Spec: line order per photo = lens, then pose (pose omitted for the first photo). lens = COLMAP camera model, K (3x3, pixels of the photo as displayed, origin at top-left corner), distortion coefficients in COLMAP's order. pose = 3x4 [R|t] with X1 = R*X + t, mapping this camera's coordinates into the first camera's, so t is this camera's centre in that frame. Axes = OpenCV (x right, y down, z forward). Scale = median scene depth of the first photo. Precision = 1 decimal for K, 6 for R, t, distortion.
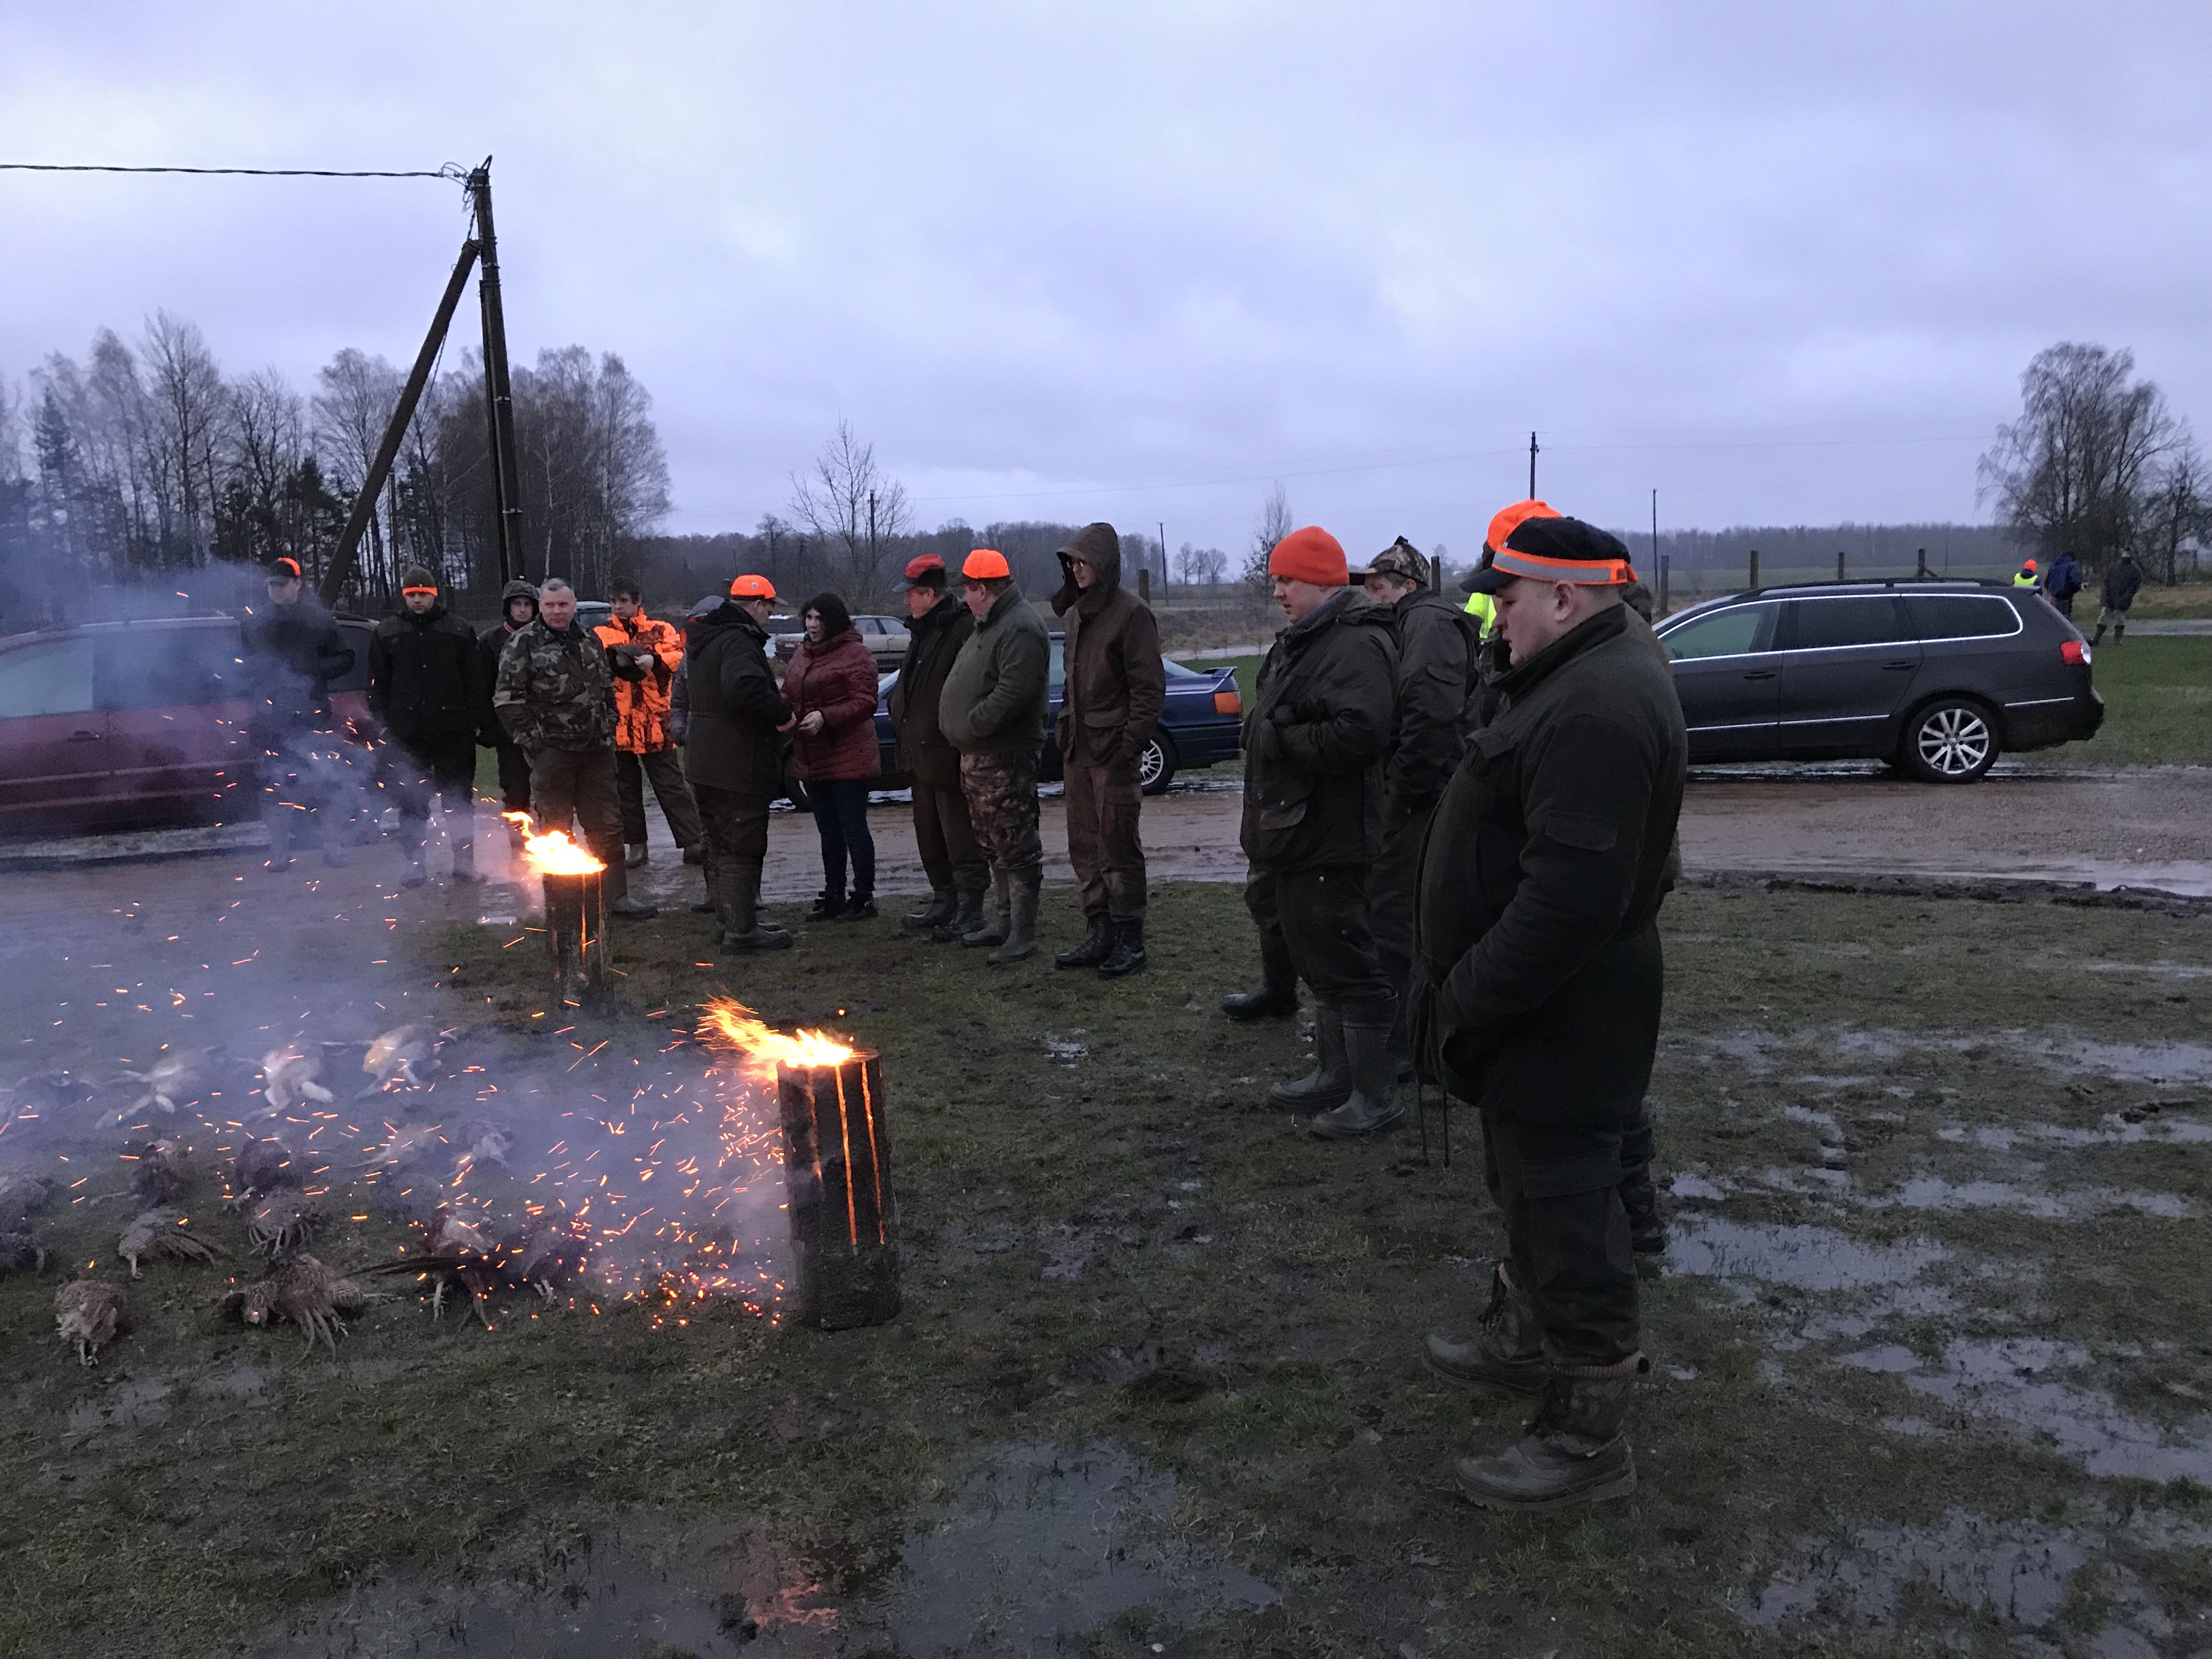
lens RADIAL K [[1788.2, 0, 1093.4], [0, 1788.2, 838.4], [0, 0, 1]] dist [0.013759, 0.007561]
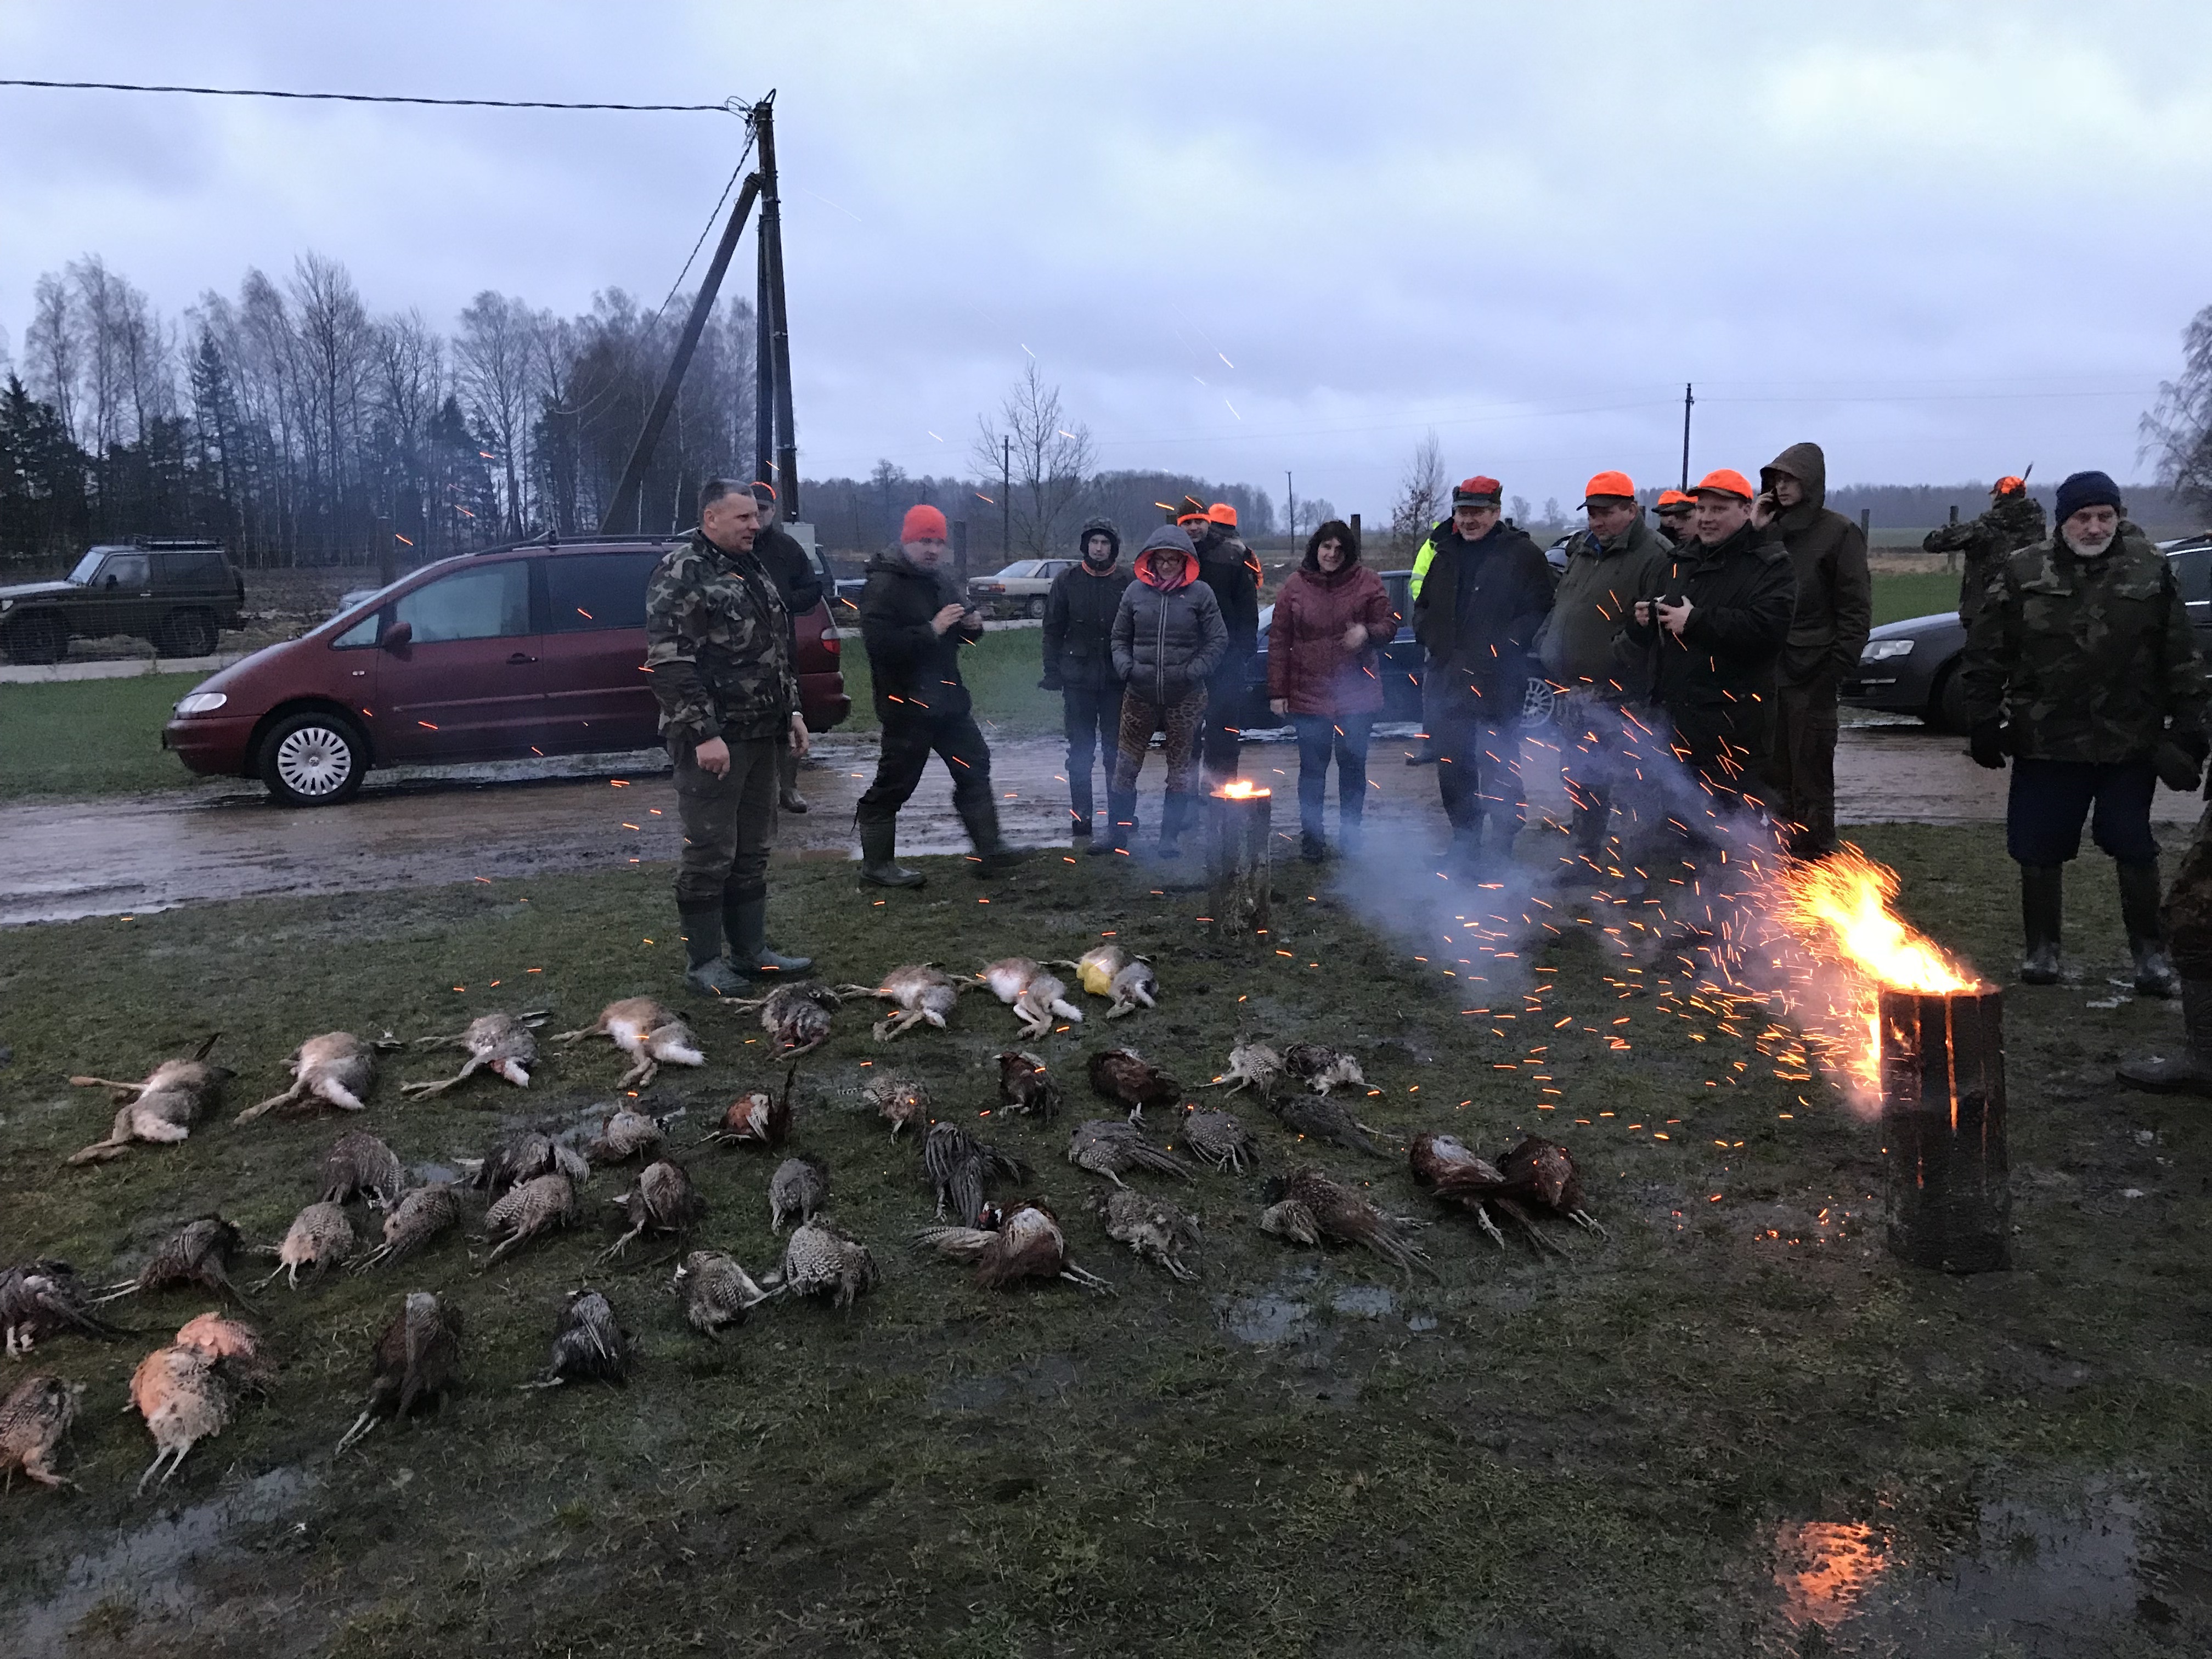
lens RADIAL K [[1796.6, 0, 1152.8], [0, 1796.6, 790.2], [0, 0, 1]] dist [0.009517, 0.001488]
pose [[0.999200, 0.018085, -0.035670, -0.499995], [-0.018044, 0.999836, 0.001476, 0.026912], [0.035691, -0.000831, 0.999363, 0.034405]]
